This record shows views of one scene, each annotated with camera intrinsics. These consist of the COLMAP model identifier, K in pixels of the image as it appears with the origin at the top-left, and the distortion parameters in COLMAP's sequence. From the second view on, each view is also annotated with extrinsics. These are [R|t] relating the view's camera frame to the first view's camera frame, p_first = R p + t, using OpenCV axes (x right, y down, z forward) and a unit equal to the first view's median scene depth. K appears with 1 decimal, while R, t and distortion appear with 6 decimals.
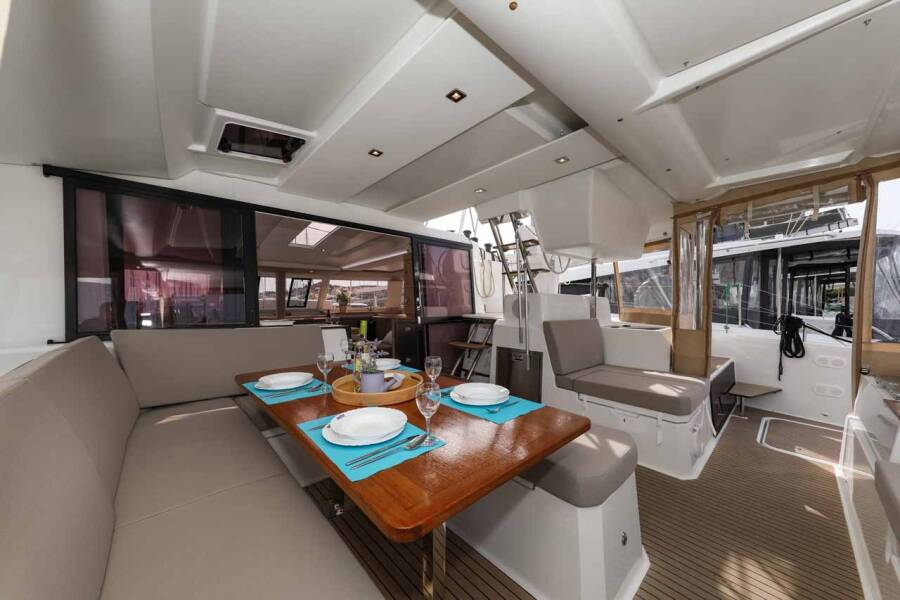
lens RADIAL K [[320.9, 0, 450.0], [0, 320.9, 300.0], [0, 0, 1]] dist [-0.023272, -0.000016]
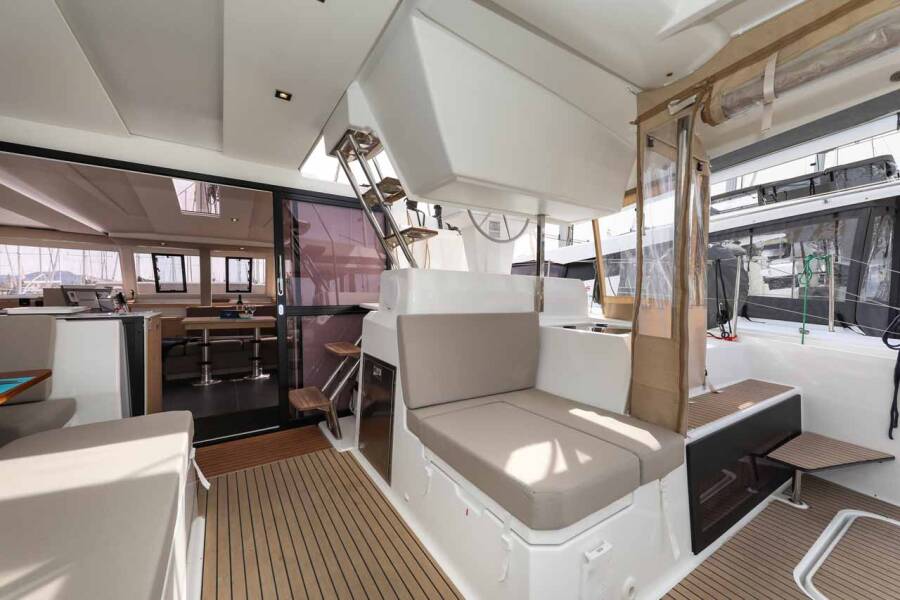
lens RADIAL K [[364.9, 0, 450.0], [0, 364.9, 300.0], [0, 0, 1]] dist [-0.002366, -0.000140]
pose [[0.986805, 0.011357, -0.161512, 0.399438], [-0.005902, 0.999397, 0.034212, 0.011407], [0.161804, -0.032807, 0.986277, 0.275060]]
